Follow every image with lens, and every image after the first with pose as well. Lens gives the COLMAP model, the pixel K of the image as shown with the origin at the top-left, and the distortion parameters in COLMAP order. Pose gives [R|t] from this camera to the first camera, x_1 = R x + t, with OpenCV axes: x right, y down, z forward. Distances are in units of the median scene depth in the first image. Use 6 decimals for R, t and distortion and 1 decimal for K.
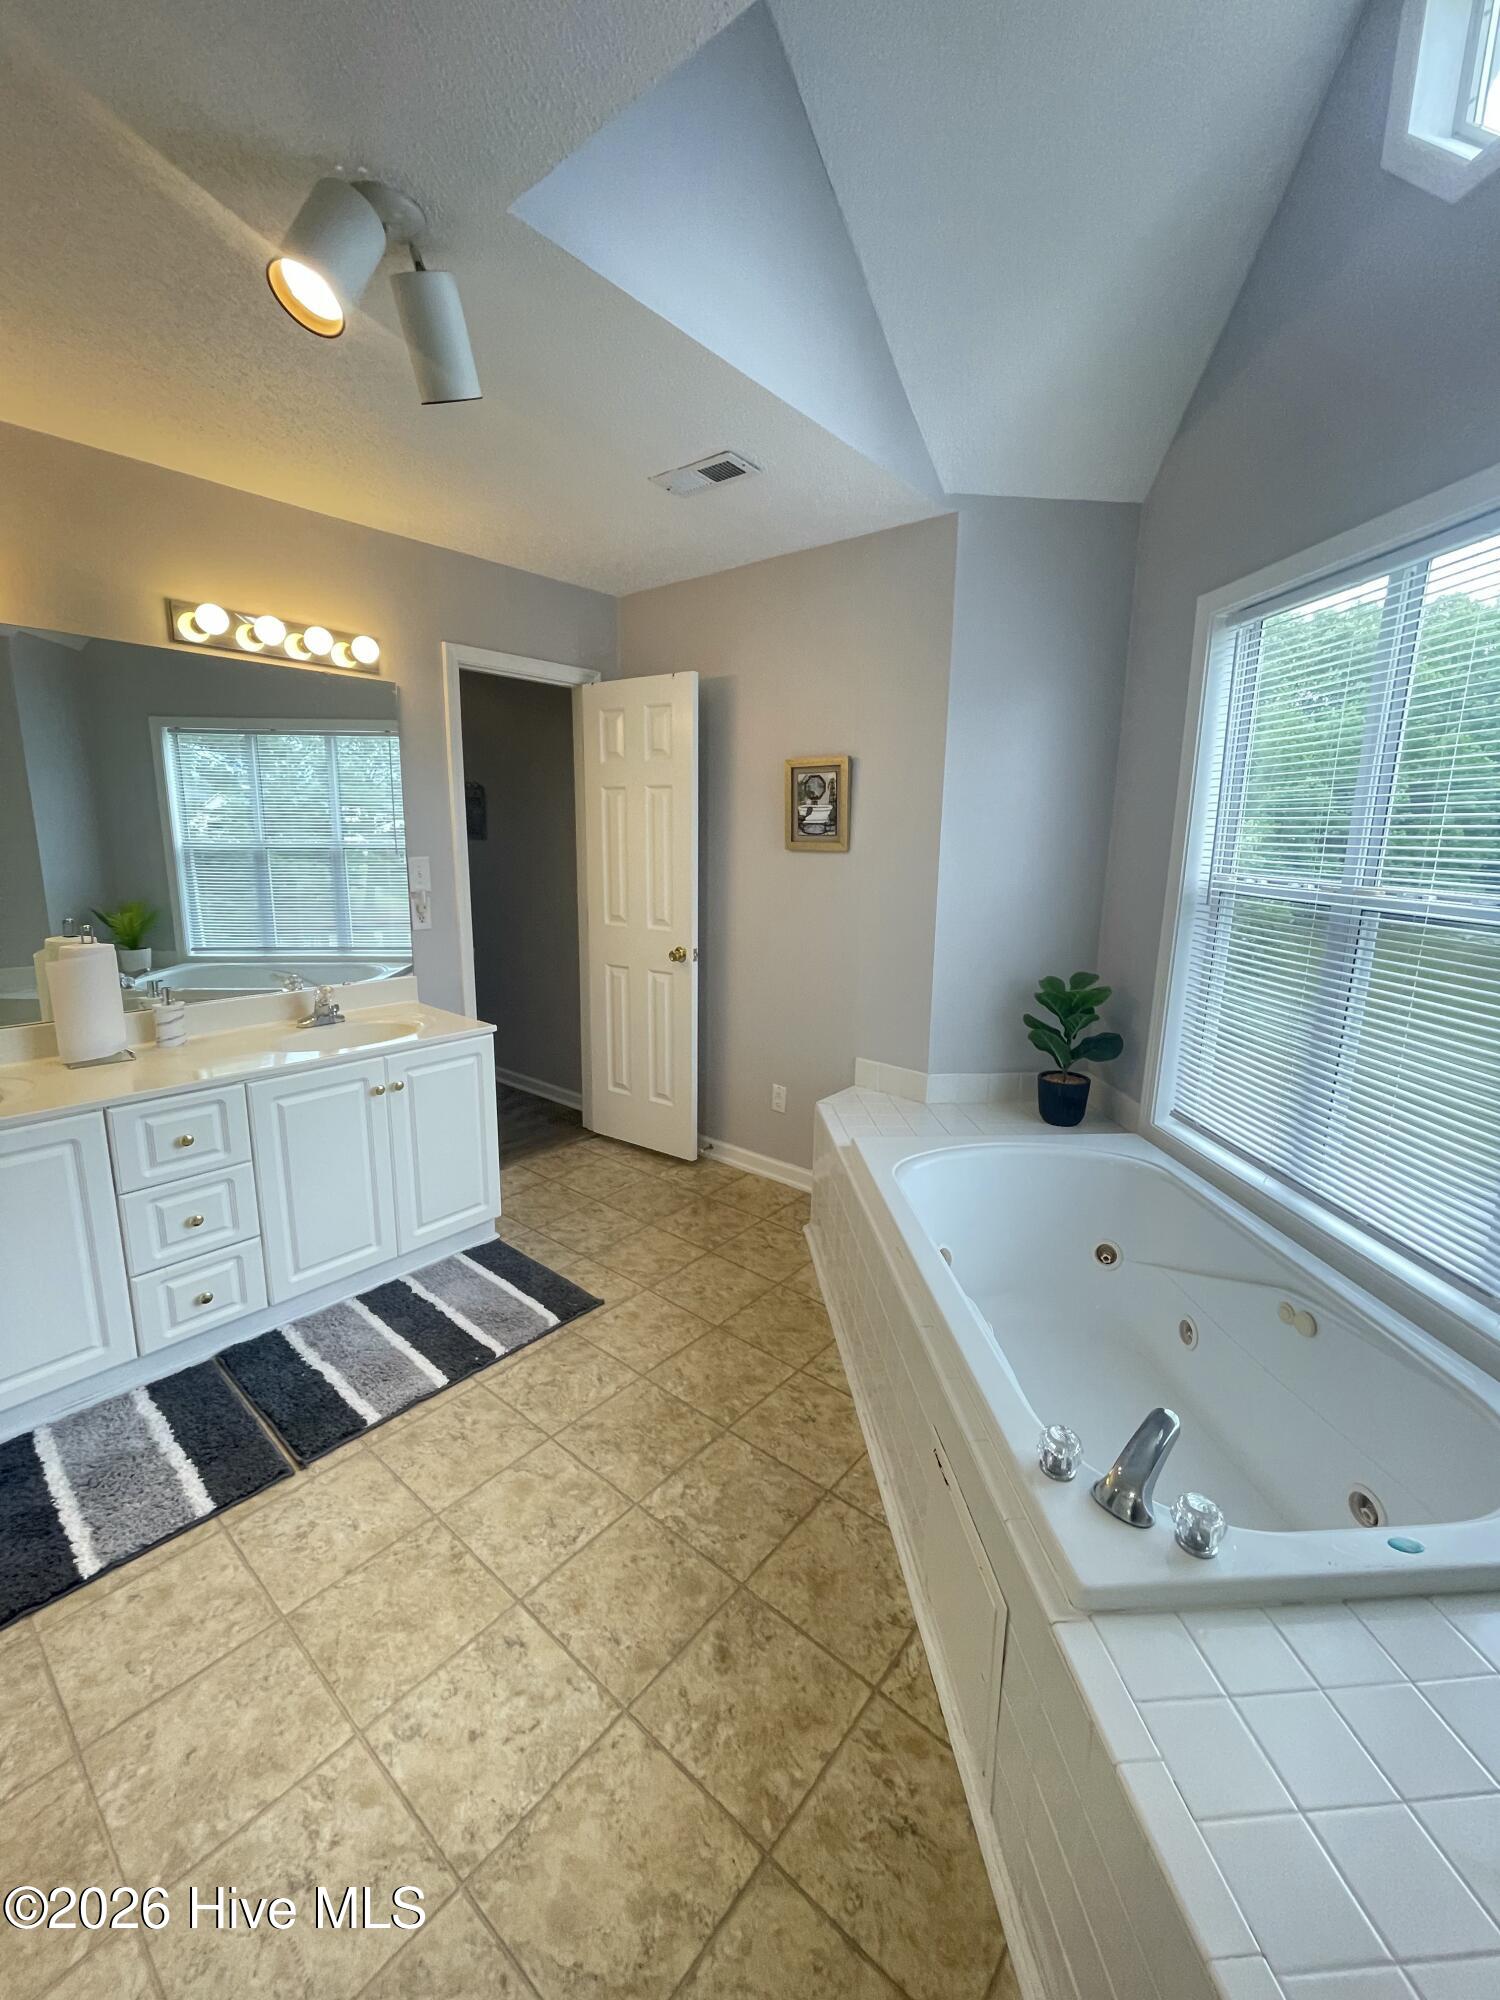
lens RADIAL K [[811.1, 0, 752.4], [0, 811.1, 996.5], [0, 0, 1]] dist [0.004837, 0.000421]
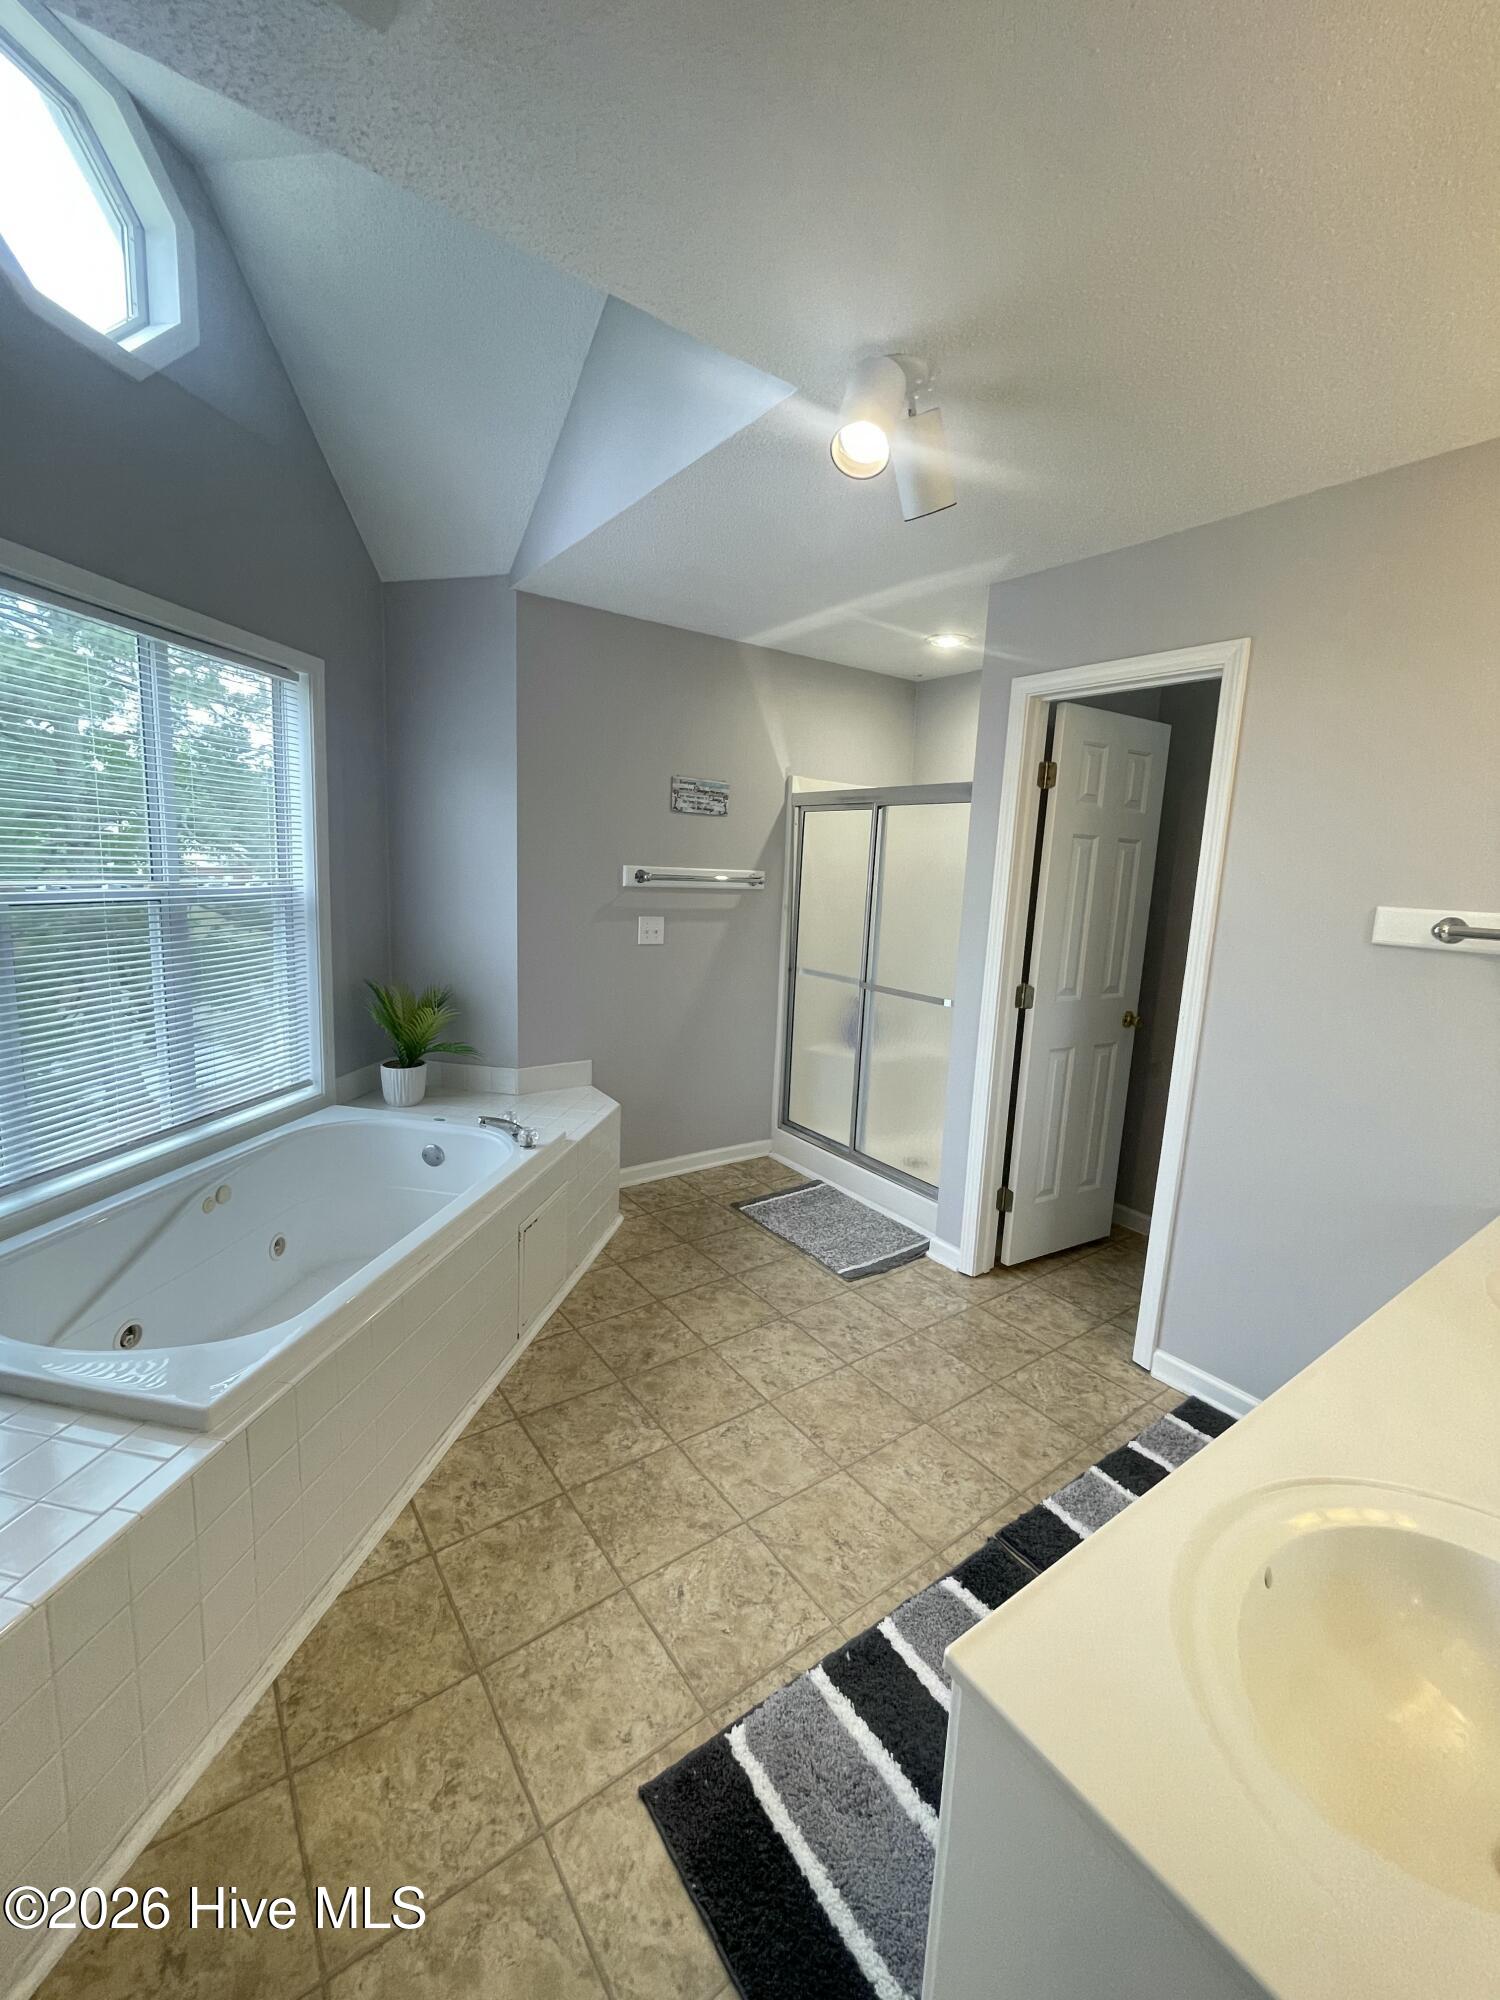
lens RADIAL K [[811.1, 0, 753.1], [0, 811.1, 997.4], [0, 0, 1]] dist [0.004837, 0.000421]
pose [[-0.969117, -0.093988, 0.227989, -0.467358], [-0.008034, 0.936064, 0.351739, -0.394840], [-0.246471, 0.339044, -0.907910, 1.856437]]
